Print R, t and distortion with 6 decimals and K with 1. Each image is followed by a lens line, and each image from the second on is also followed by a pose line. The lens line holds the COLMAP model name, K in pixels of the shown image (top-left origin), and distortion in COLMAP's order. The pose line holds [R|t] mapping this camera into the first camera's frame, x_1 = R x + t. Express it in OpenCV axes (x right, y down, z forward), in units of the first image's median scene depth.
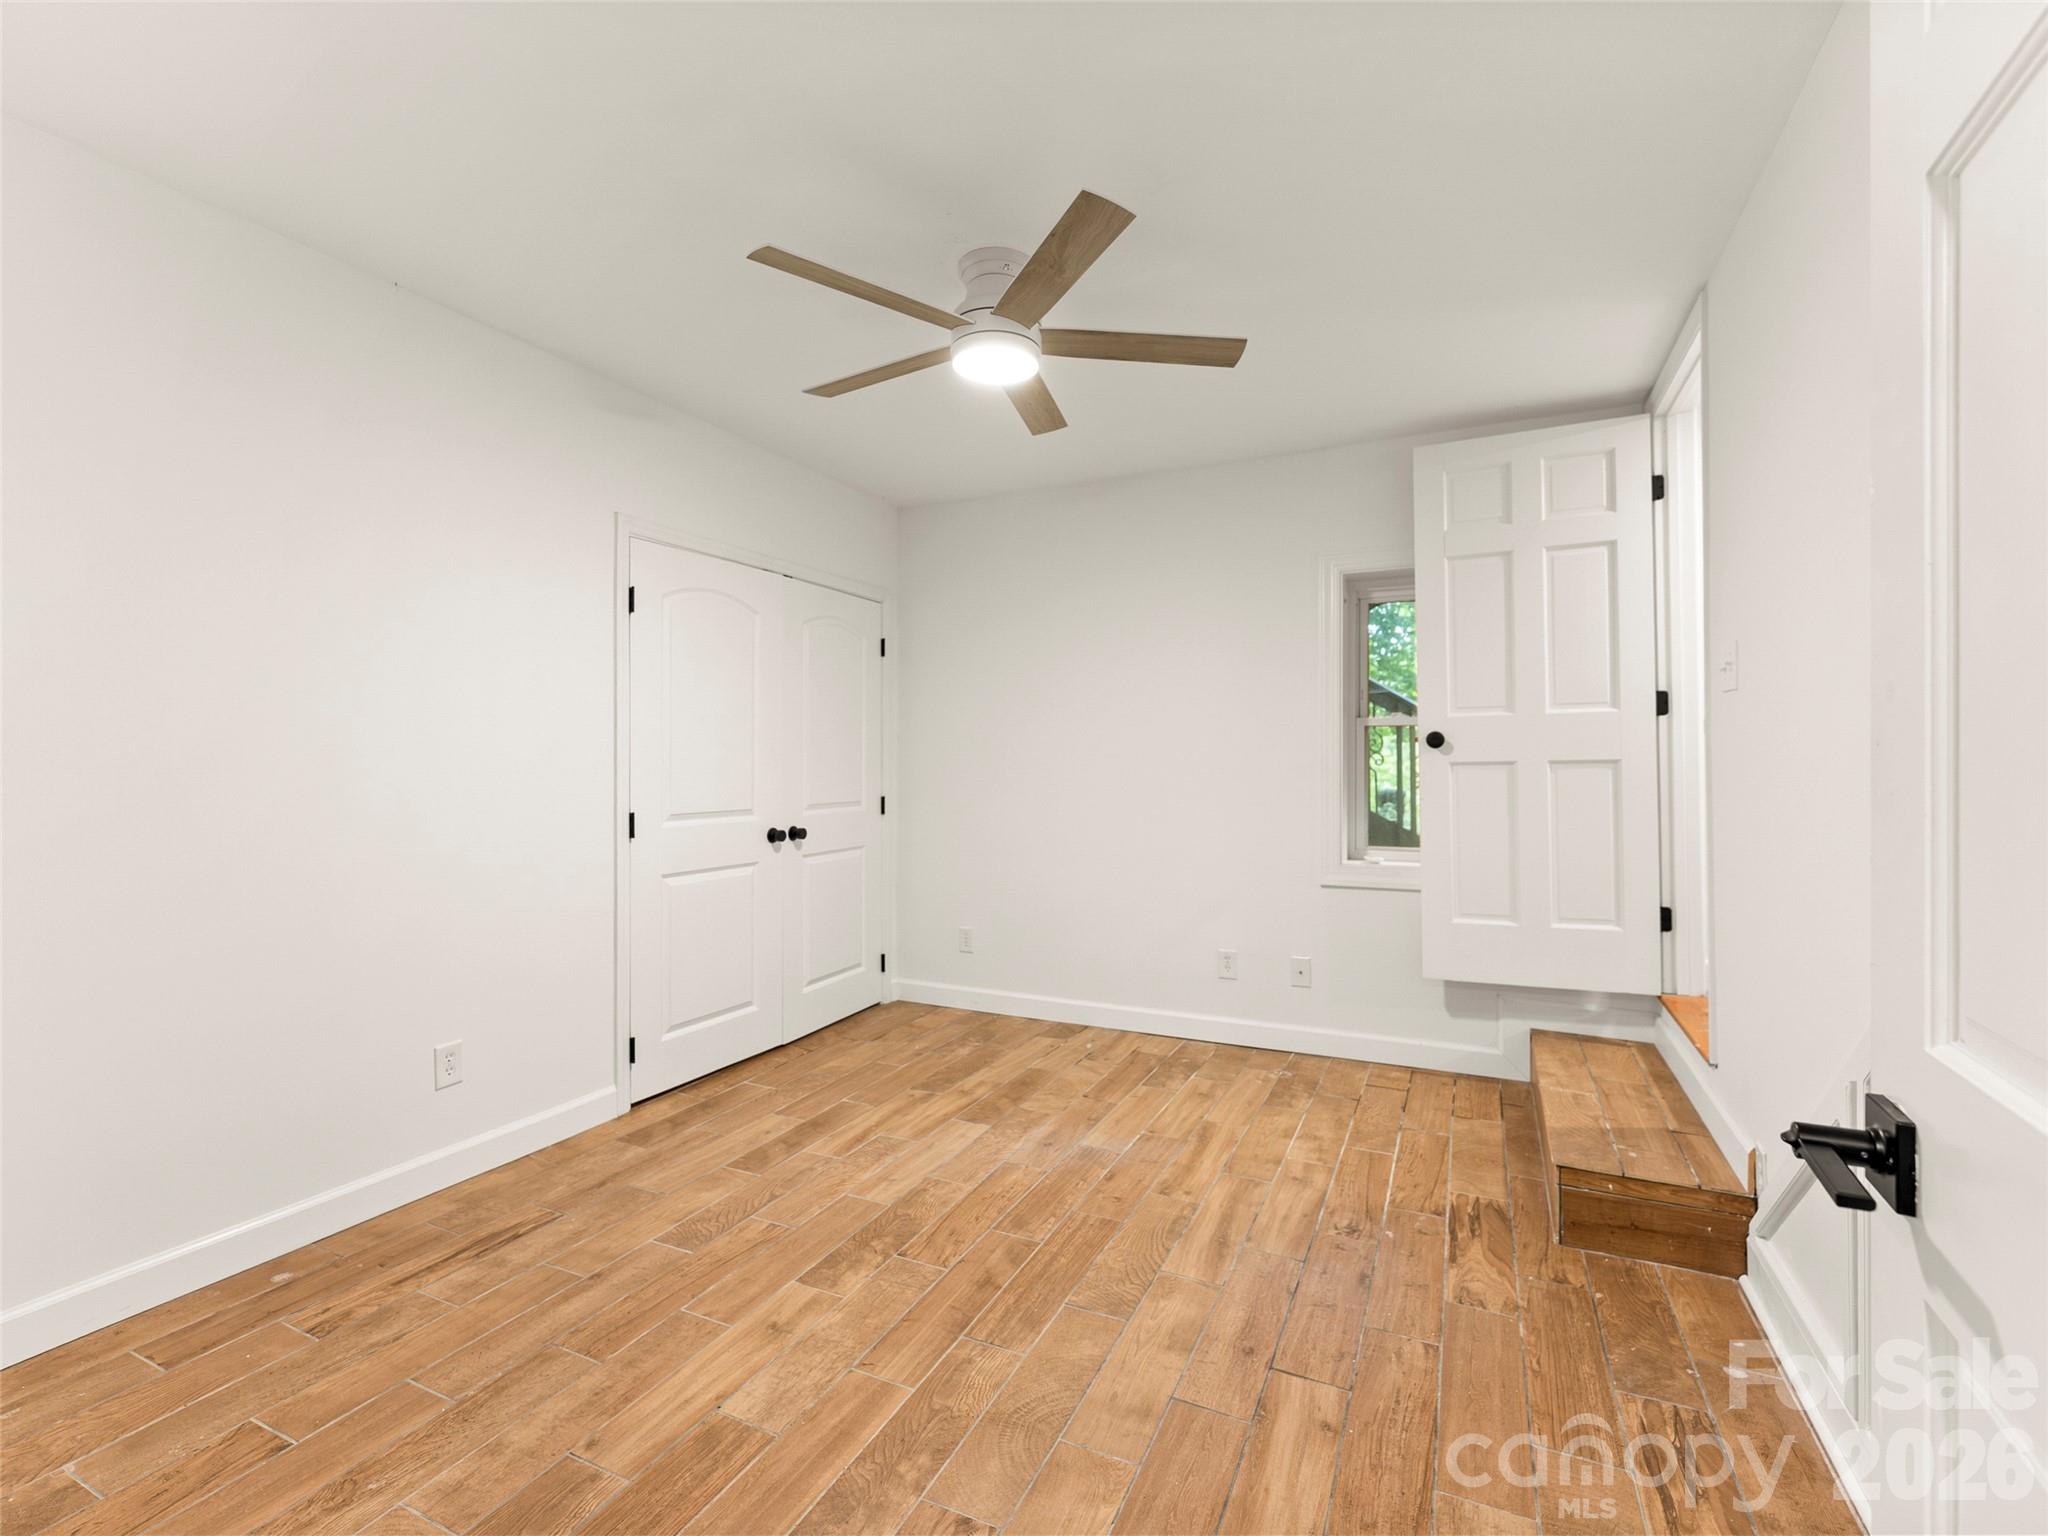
lens RADIAL K [[923.4, 0, 1032.5], [0, 923.4, 748.9], [0, 0, 1]] dist [-0.001199, -0.000141]
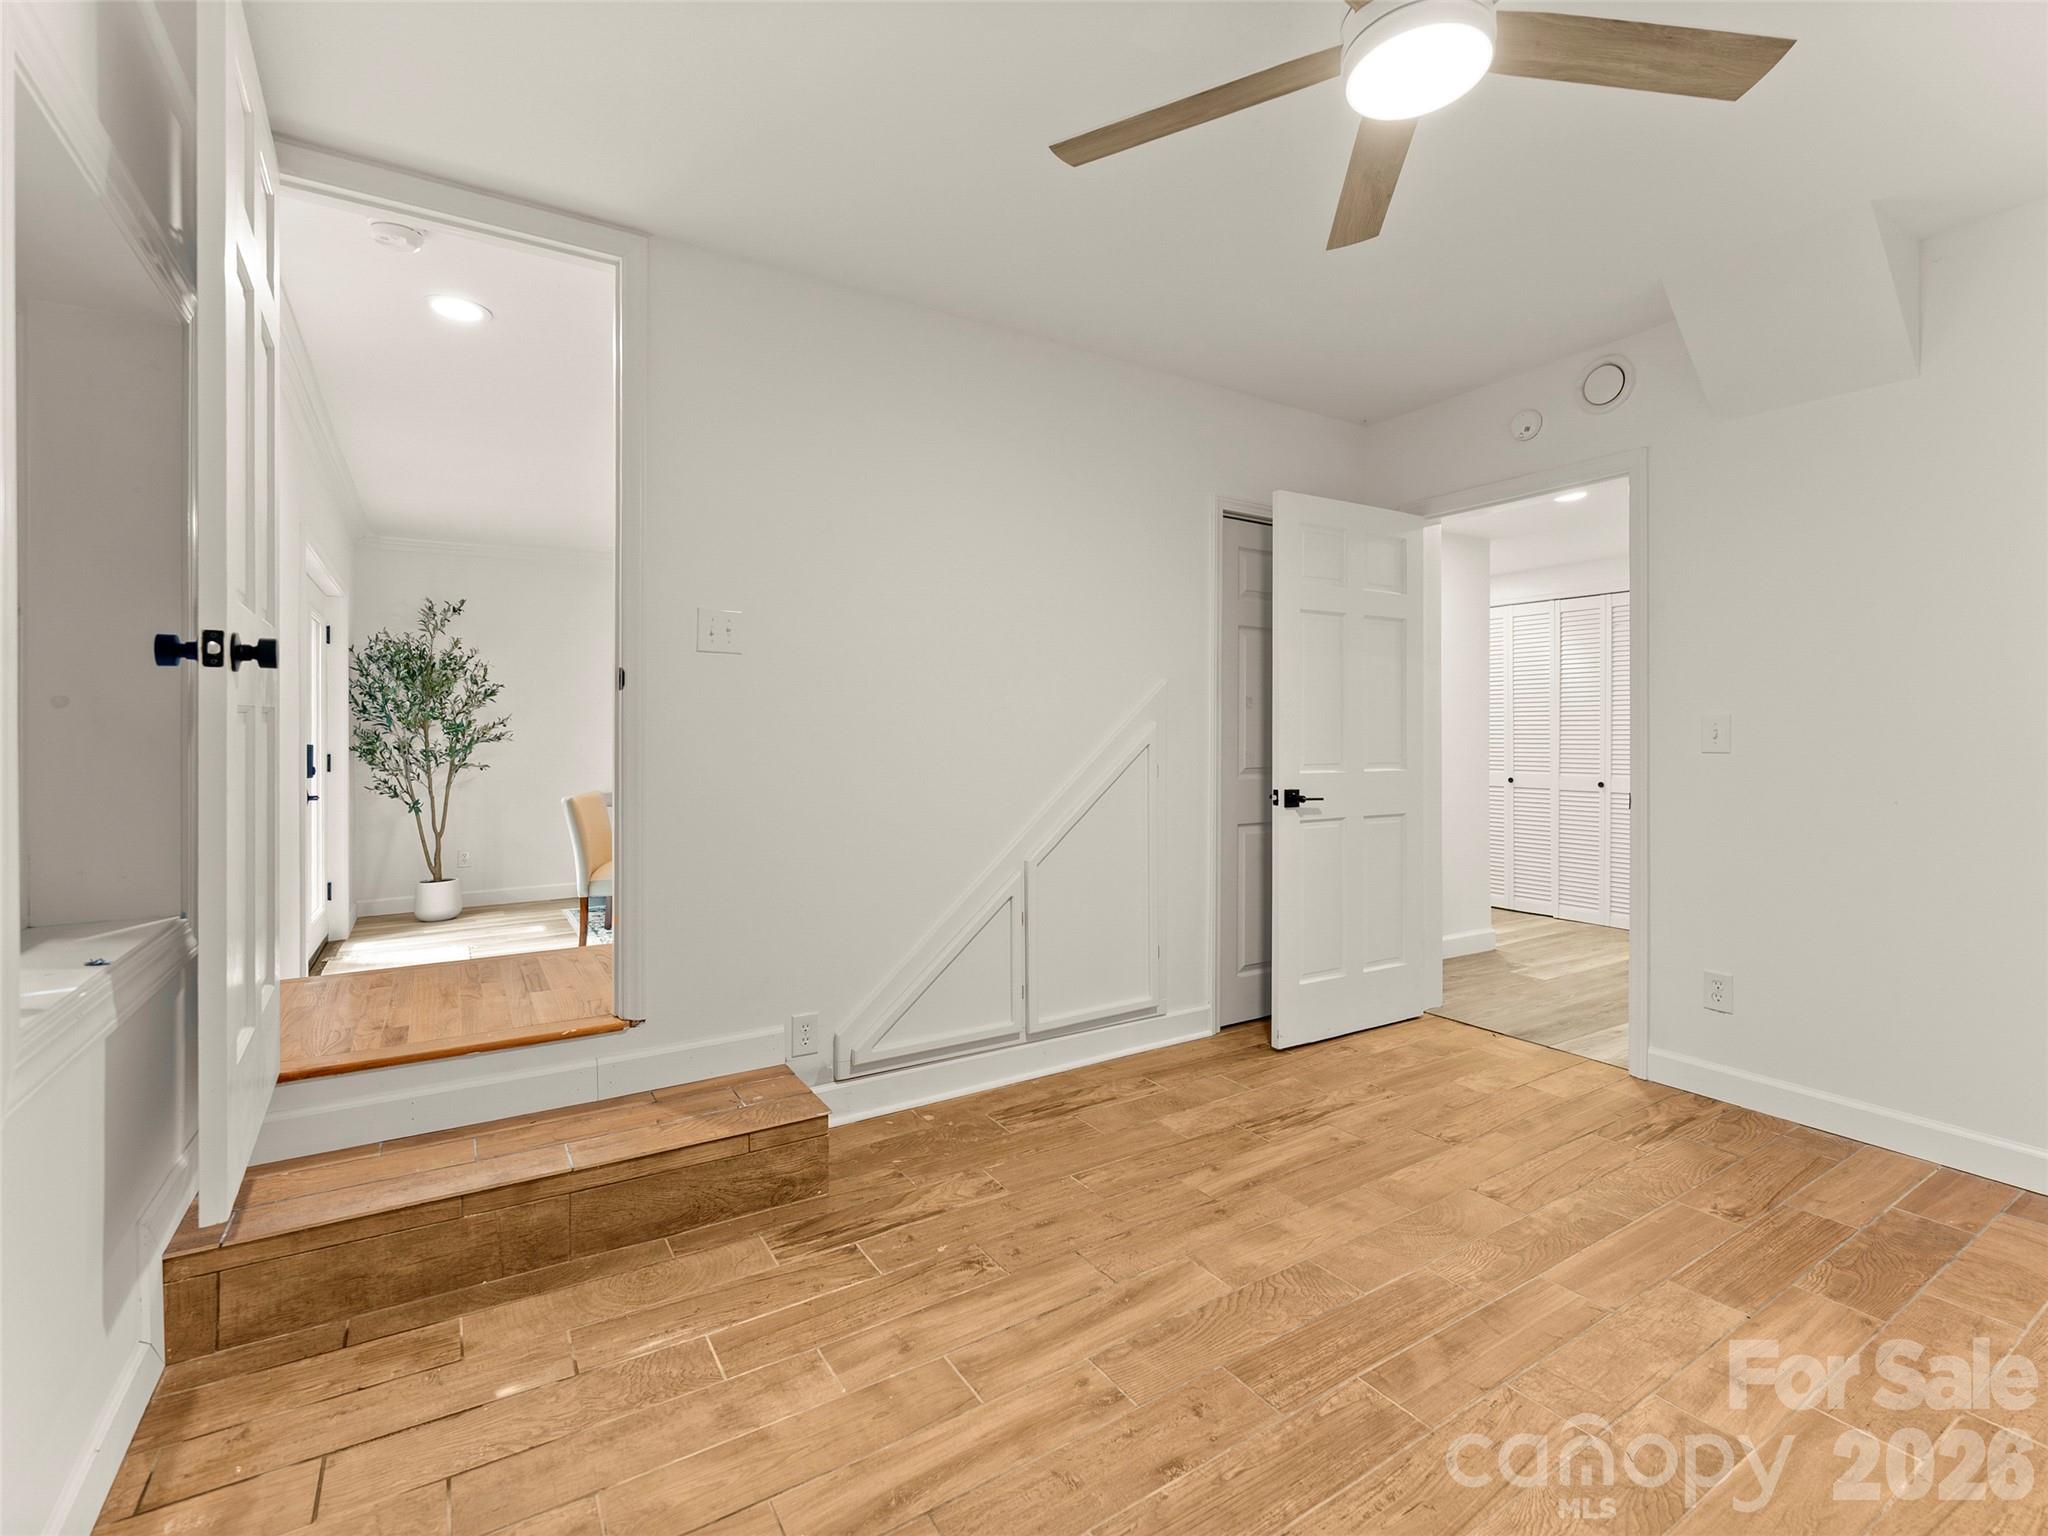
lens RADIAL K [[923.4, 0, 1032.5], [0, 923.4, 748.9], [0, 0, 1]] dist [-0.001199, -0.000141]
pose [[-0.843928, -0.004118, 0.536441, -0.158469], [-0.003615, 0.999991, 0.001991, 0.049862], [-0.536445, -0.000259, -0.843935, 1.743813]]
